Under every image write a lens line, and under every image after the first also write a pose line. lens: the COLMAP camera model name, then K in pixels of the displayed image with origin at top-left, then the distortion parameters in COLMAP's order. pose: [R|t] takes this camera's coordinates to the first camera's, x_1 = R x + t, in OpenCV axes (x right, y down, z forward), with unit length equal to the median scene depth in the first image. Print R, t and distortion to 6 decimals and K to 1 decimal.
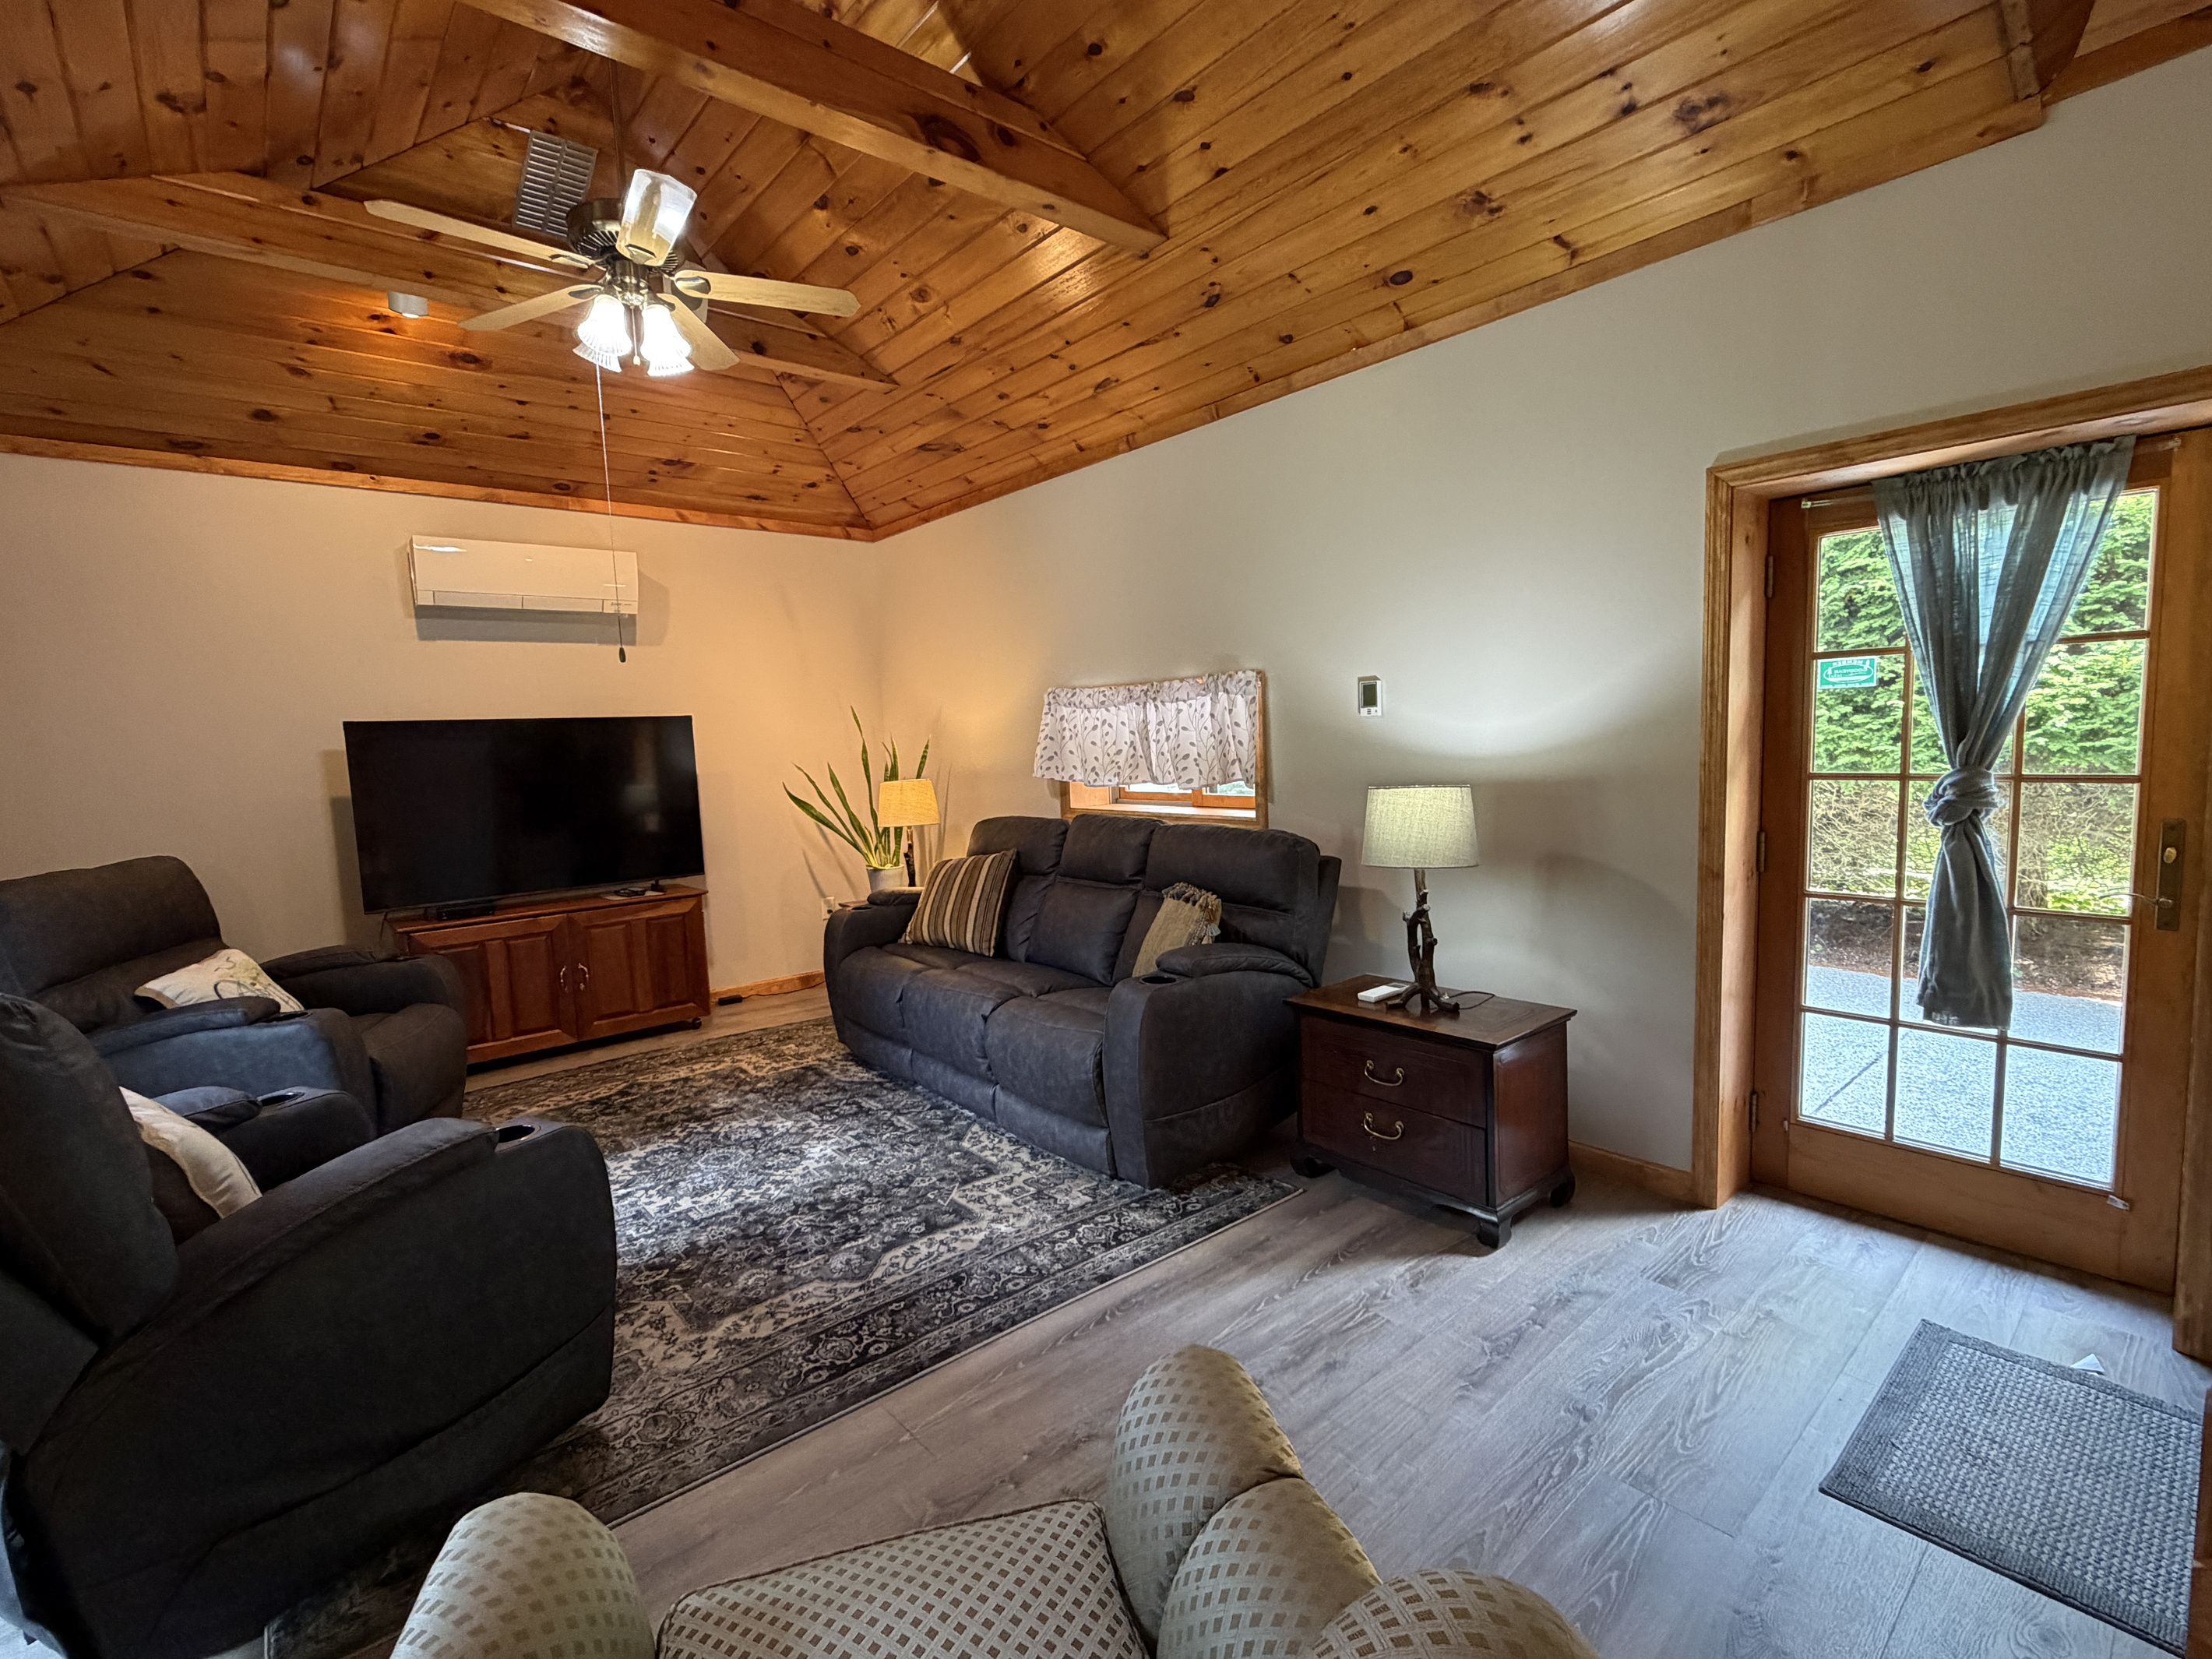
lens RADIAL K [[1043.5, 0, 1110.1], [0, 1043.5, 826.8], [0, 0, 1]] dist [0.004688, -0.001953]
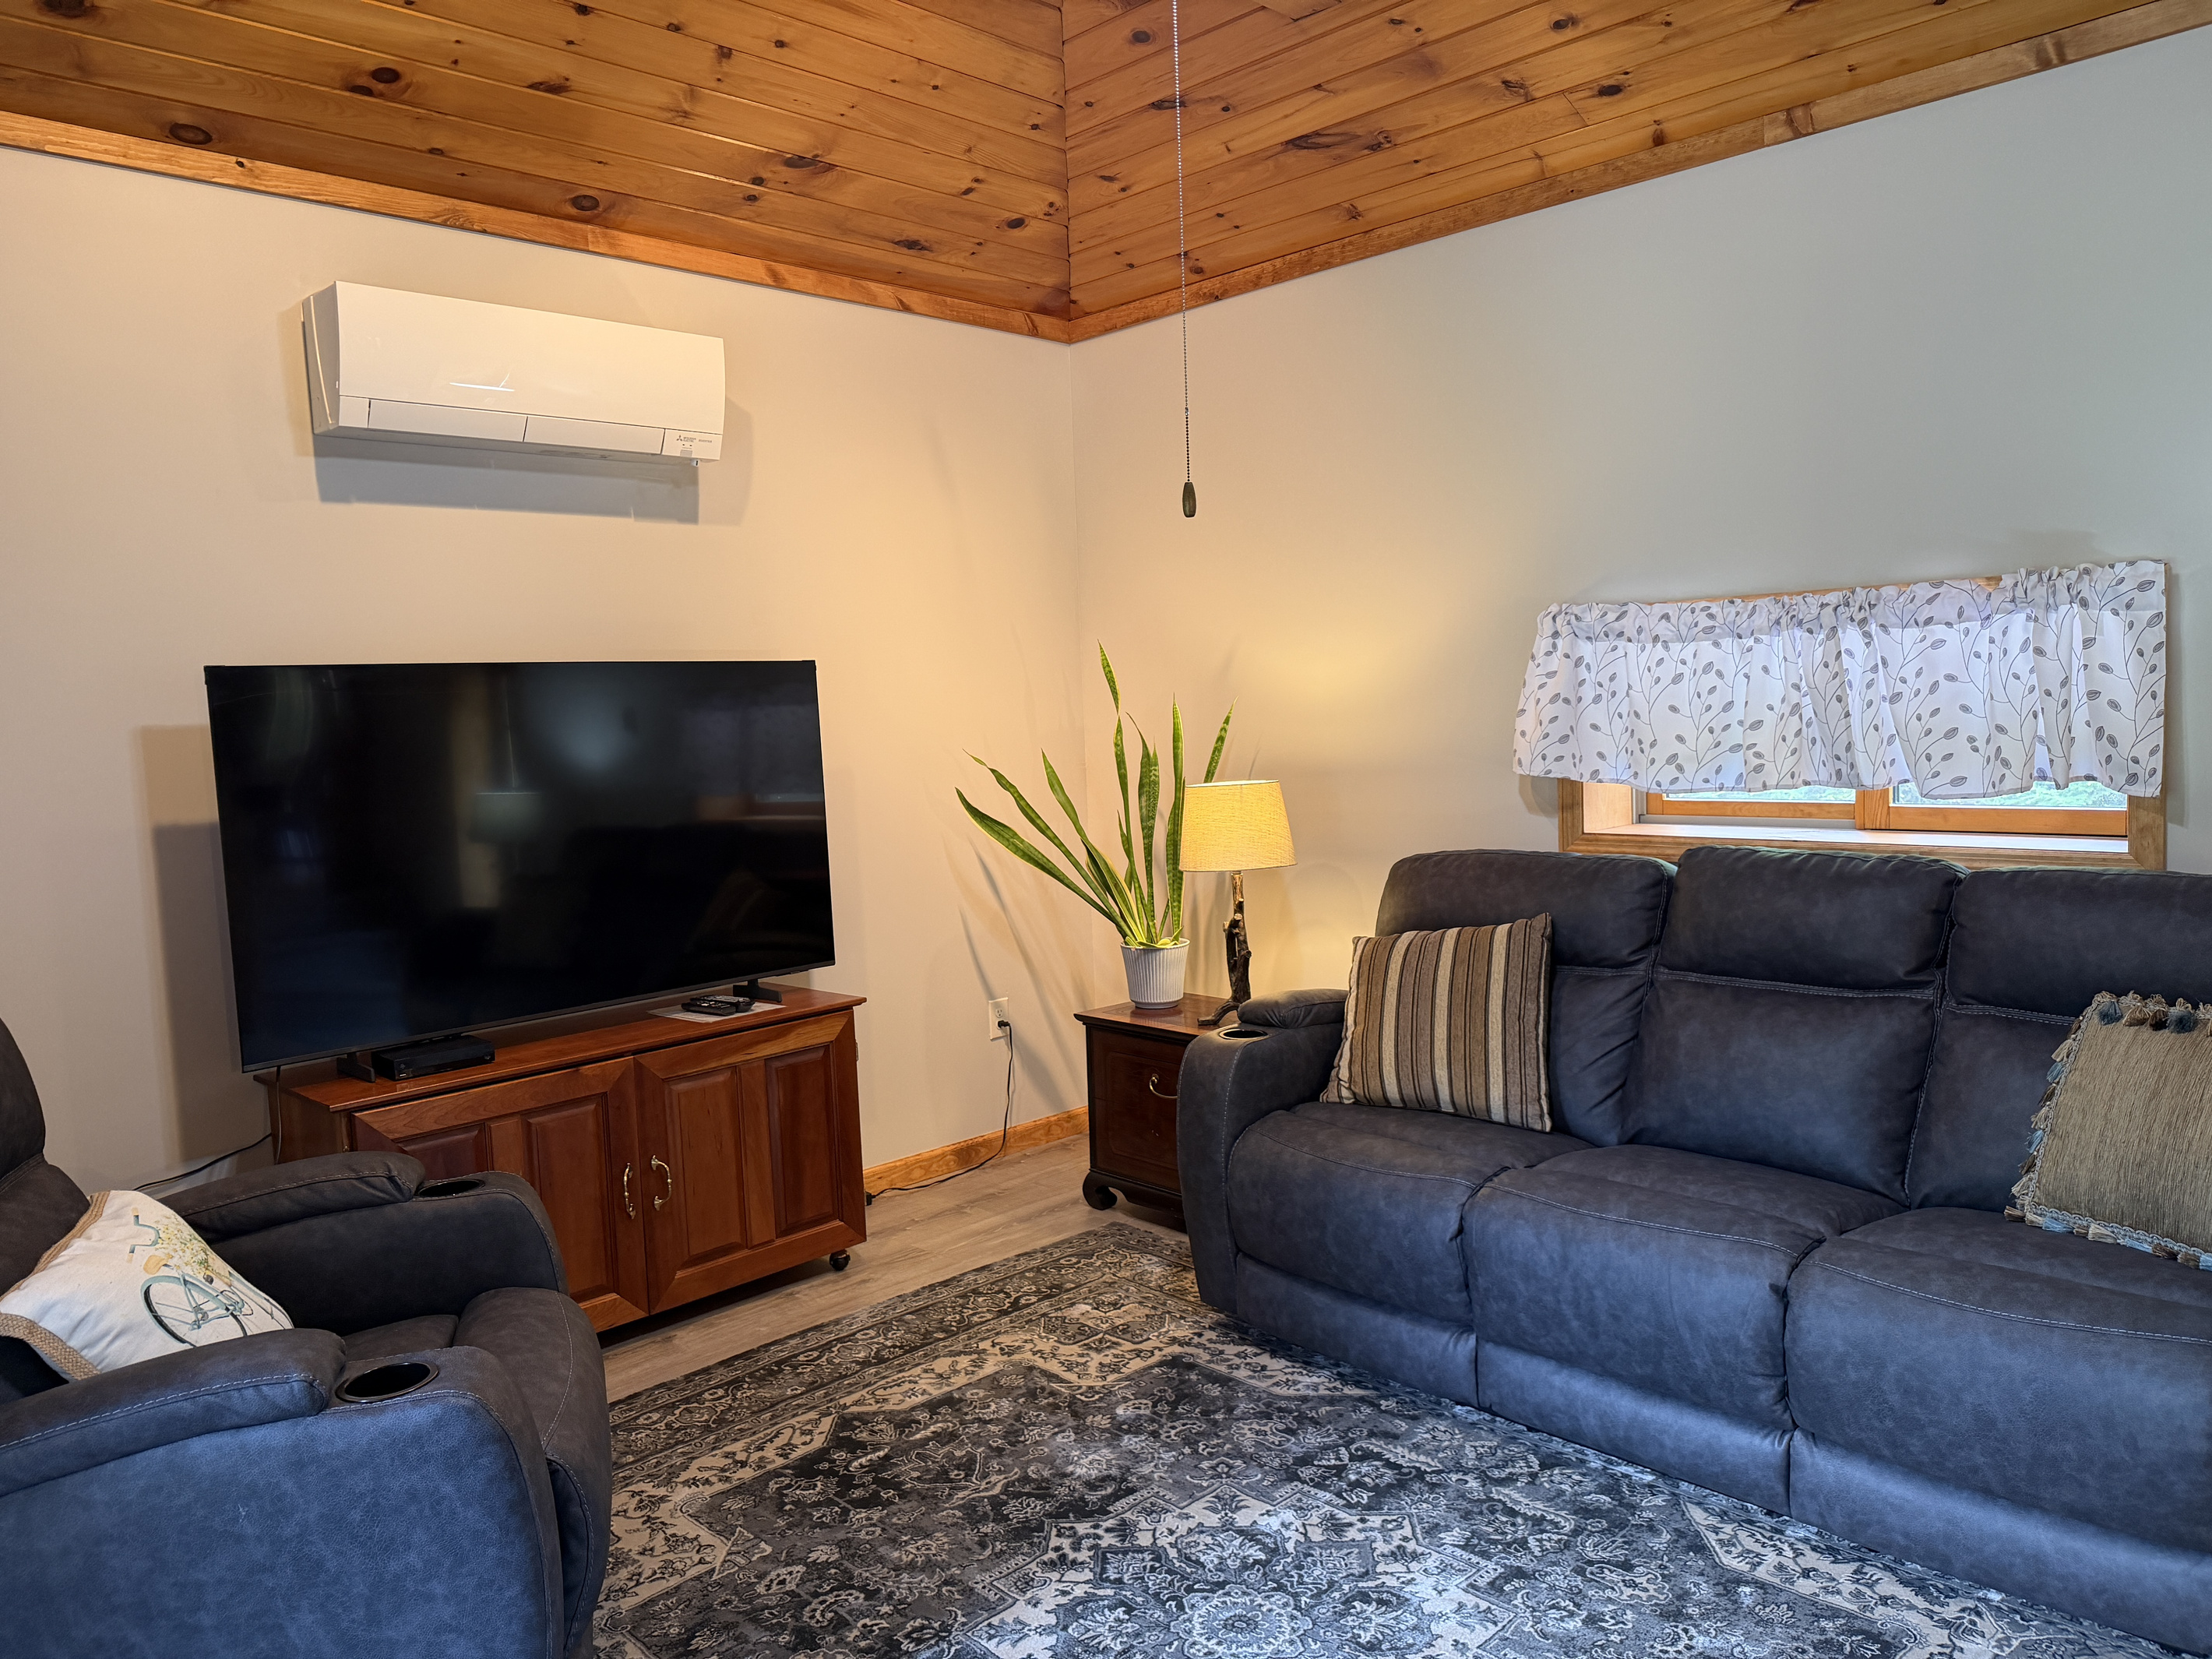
lens RADIAL K [[1569.5, 0, 1110.4], [0, 1569.5, 829.1], [0, 0, 1]] dist [0.077362, -0.109752]
pose [[0.996588, -0.008365, 0.082116, -0.394089], [0.009349, 0.999889, -0.011615, -0.015067], [-0.082010, 0.012343, 0.996555, 0.259467]]
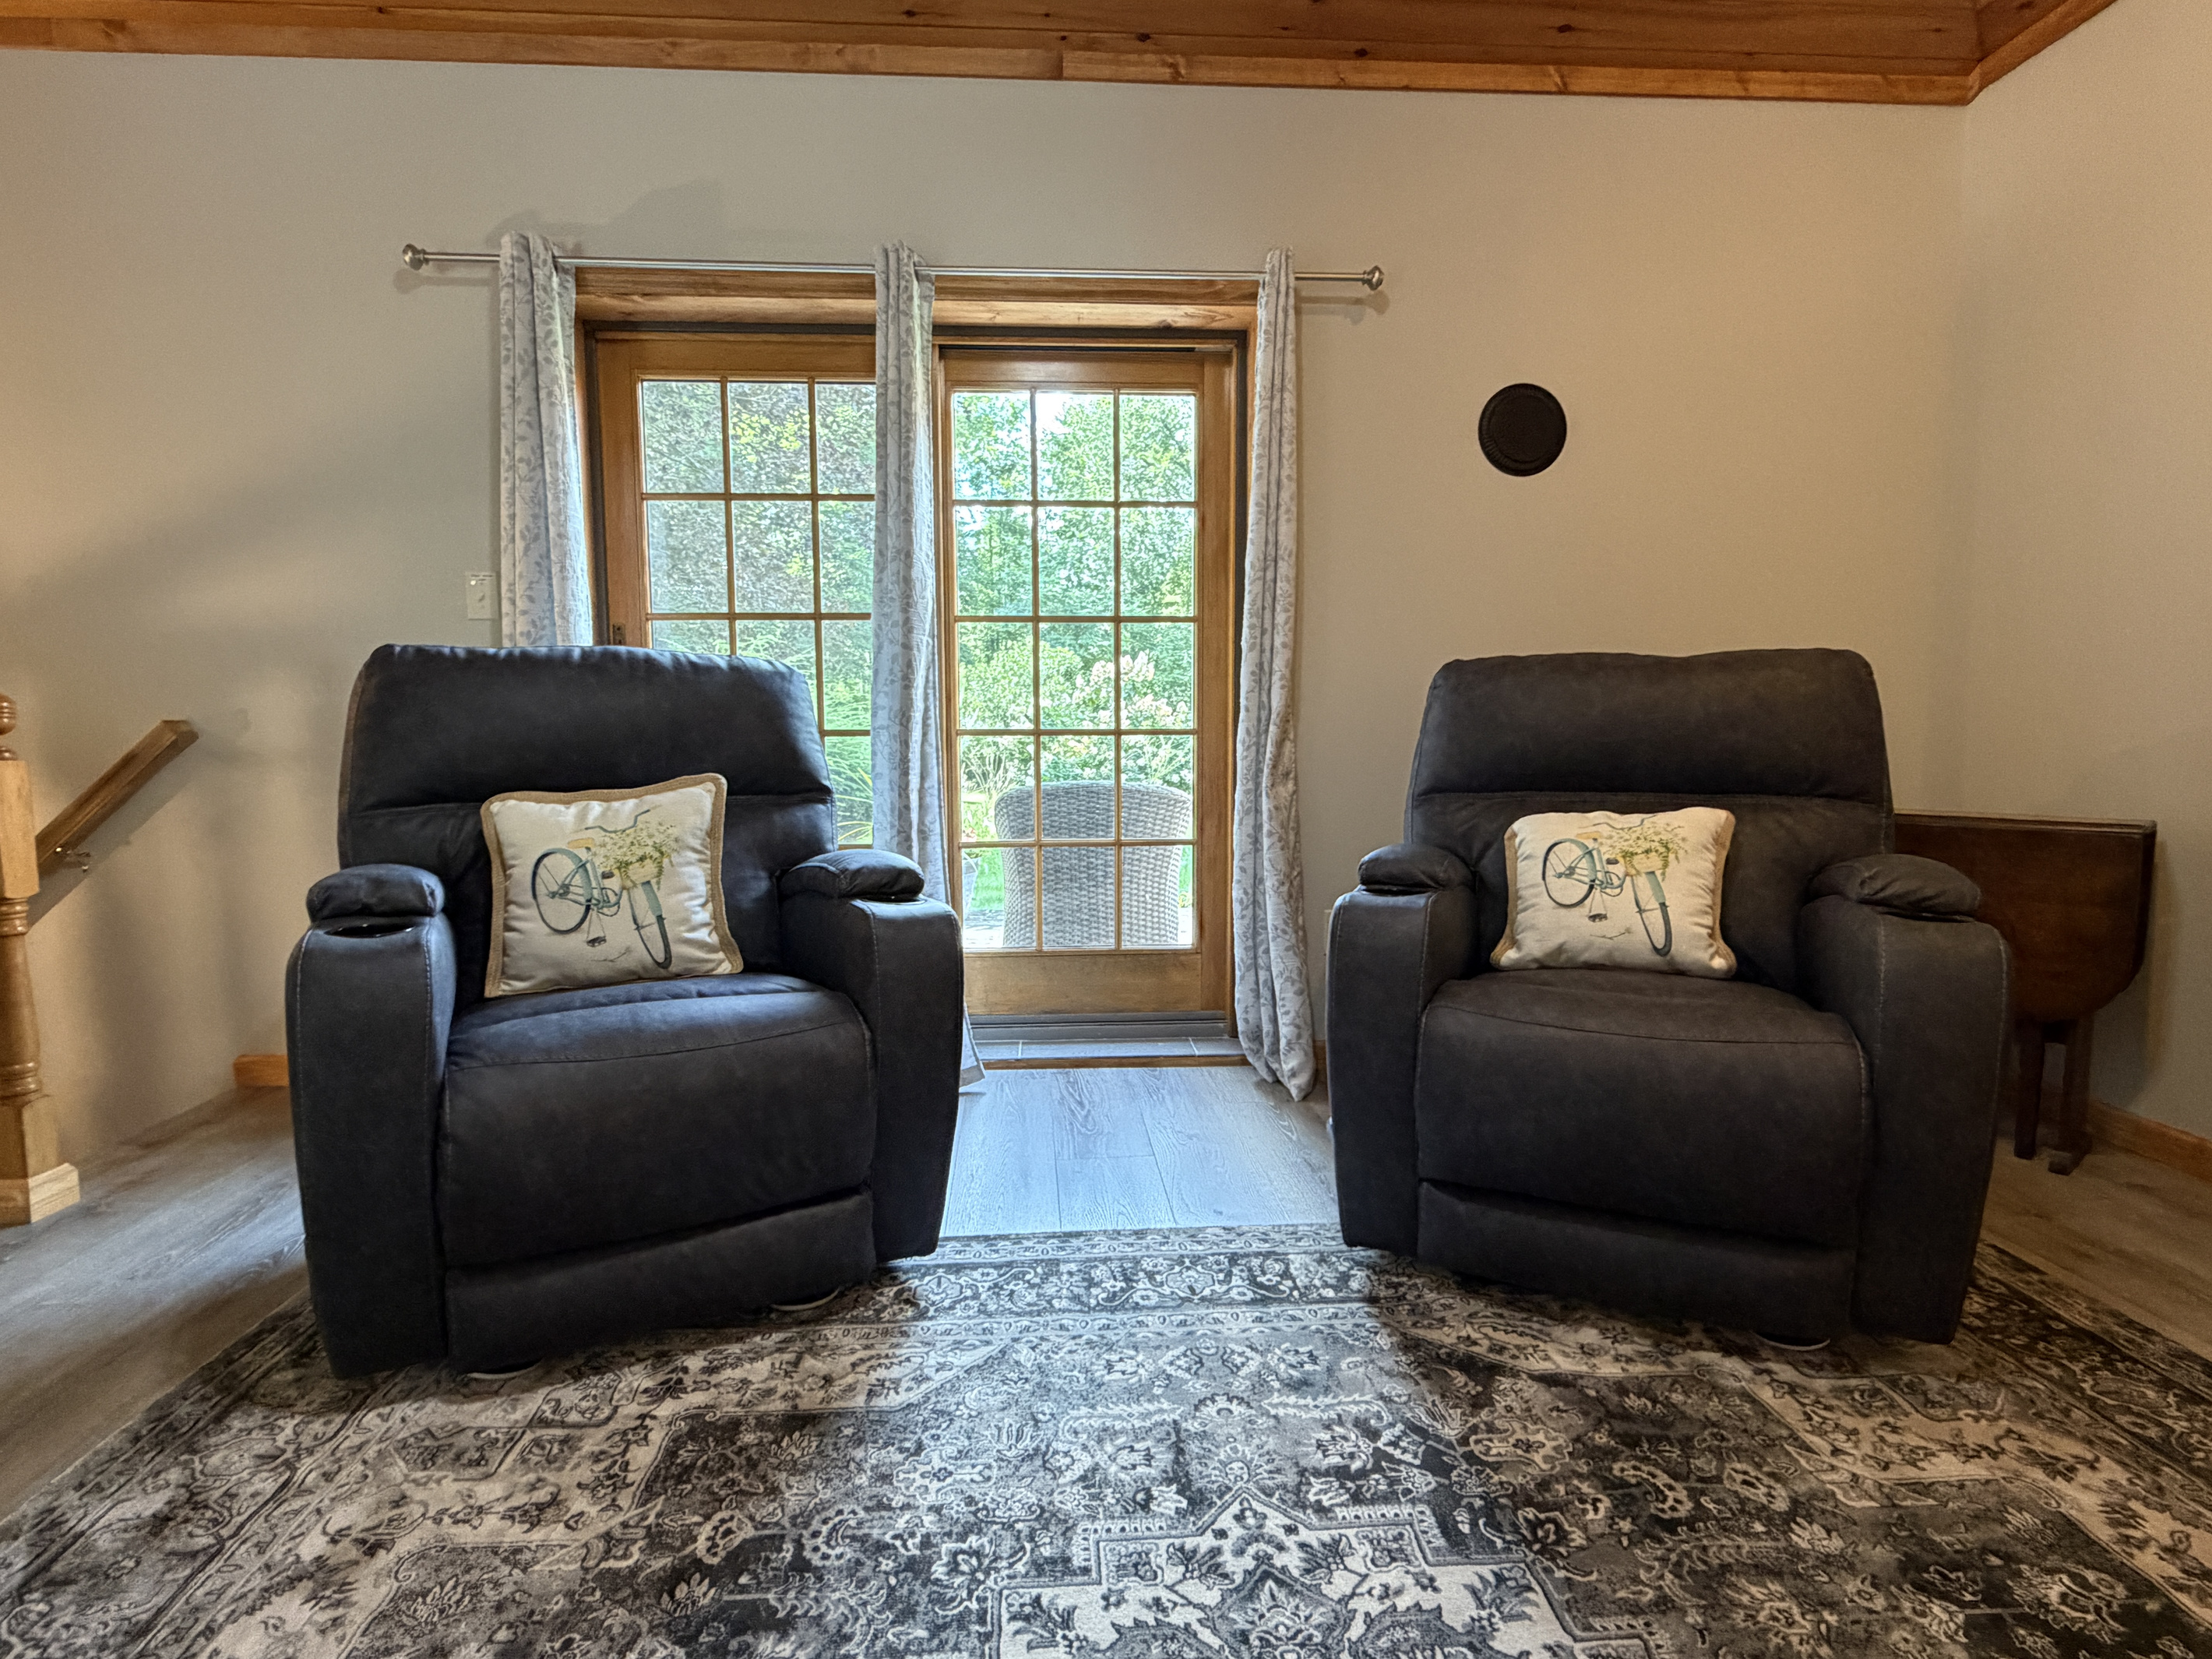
lens RADIAL K [[1147.3, 0, 1107.5], [0, 1147.3, 817.1], [0, 0, 1]] dist [0.002786, -0.000009]
pose [[-0.601844, 0.112465, -0.790655, -0.119294], [-0.048044, 0.983143, 0.176416, 0.022418], [0.797168, 0.144161, -0.586295, 0.888746]]
